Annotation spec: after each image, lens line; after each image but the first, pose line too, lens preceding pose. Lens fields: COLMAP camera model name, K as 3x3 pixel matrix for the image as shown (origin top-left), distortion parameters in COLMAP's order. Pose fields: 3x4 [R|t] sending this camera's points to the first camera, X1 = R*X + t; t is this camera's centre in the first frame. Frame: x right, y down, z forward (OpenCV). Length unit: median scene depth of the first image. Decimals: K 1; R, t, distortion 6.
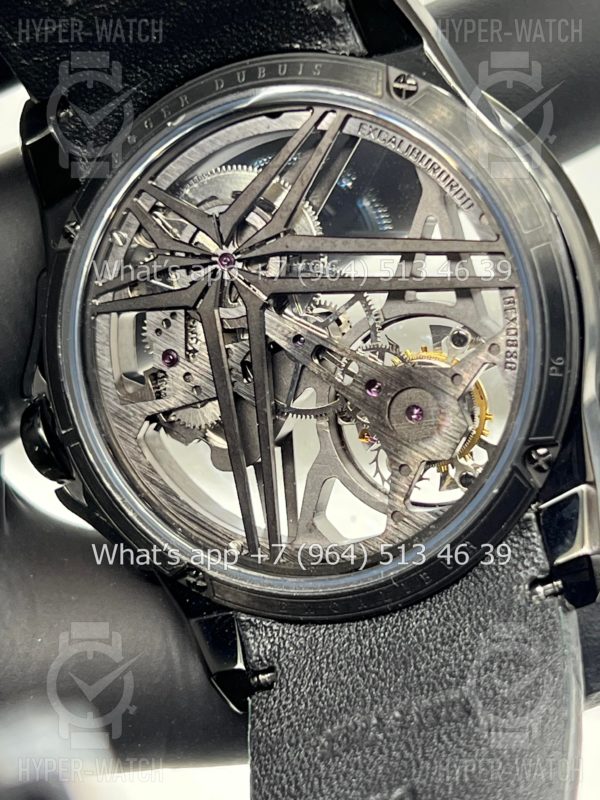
lens RADIAL K [[1896.1, 0, 300.8], [0, 1896.1, 399.8], [0, 0, 1]] dist [0.244859, 0.000000]
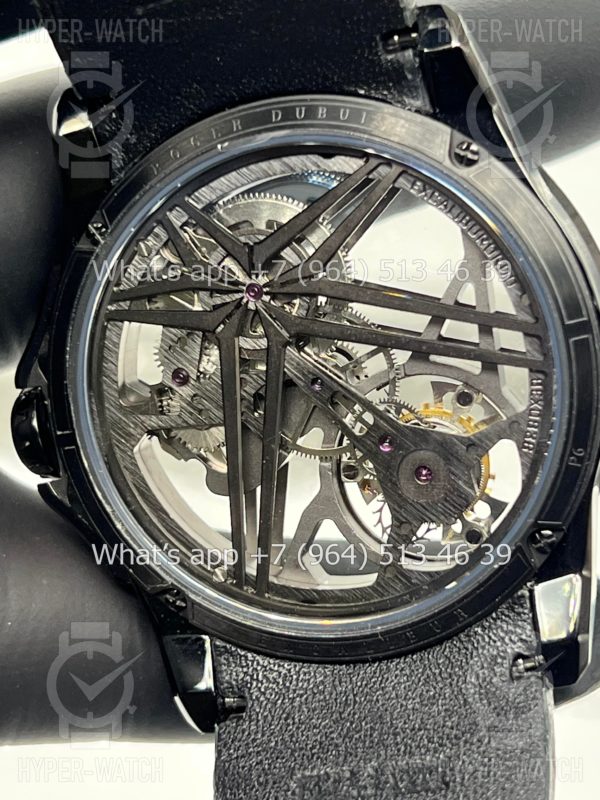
lens RADIAL K [[1896.1, 0, 301.2], [0, 1896.1, 405.8], [0, 0, 1]] dist [0.244859, 0.000000]
pose [[0.982870, 0.130076, 0.130563, -0.137542], [-0.143428, 0.984731, 0.098661, -0.116558], [-0.115736, -0.115698, 0.986519, 0.017387]]
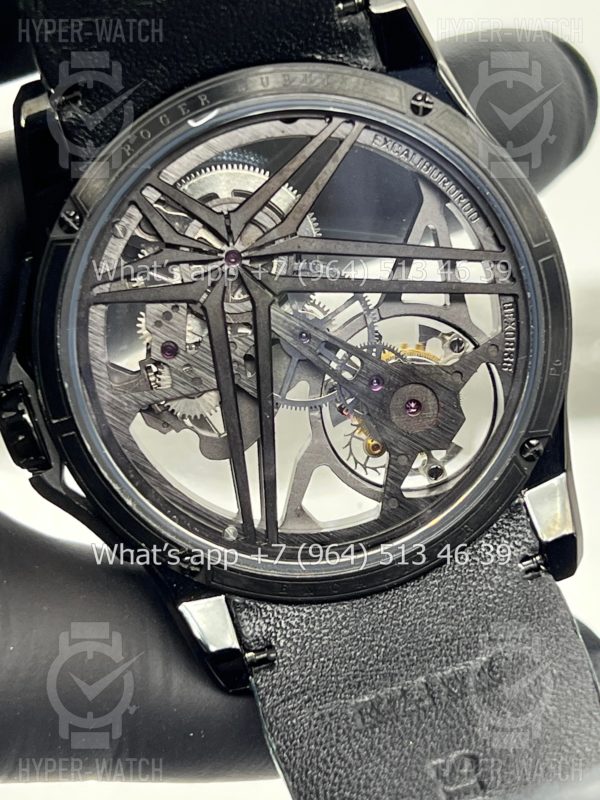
lens RADIAL K [[1896.1, 0, 298.8], [0, 1896.1, 396.6], [0, 0, 1]] dist [0.244859, 0.000000]
pose [[0.913681, 0.003462, 0.406416, -0.430825], [-0.017237, 0.999394, 0.030236, -0.029659], [-0.406065, -0.034632, 0.913188, 0.039564]]
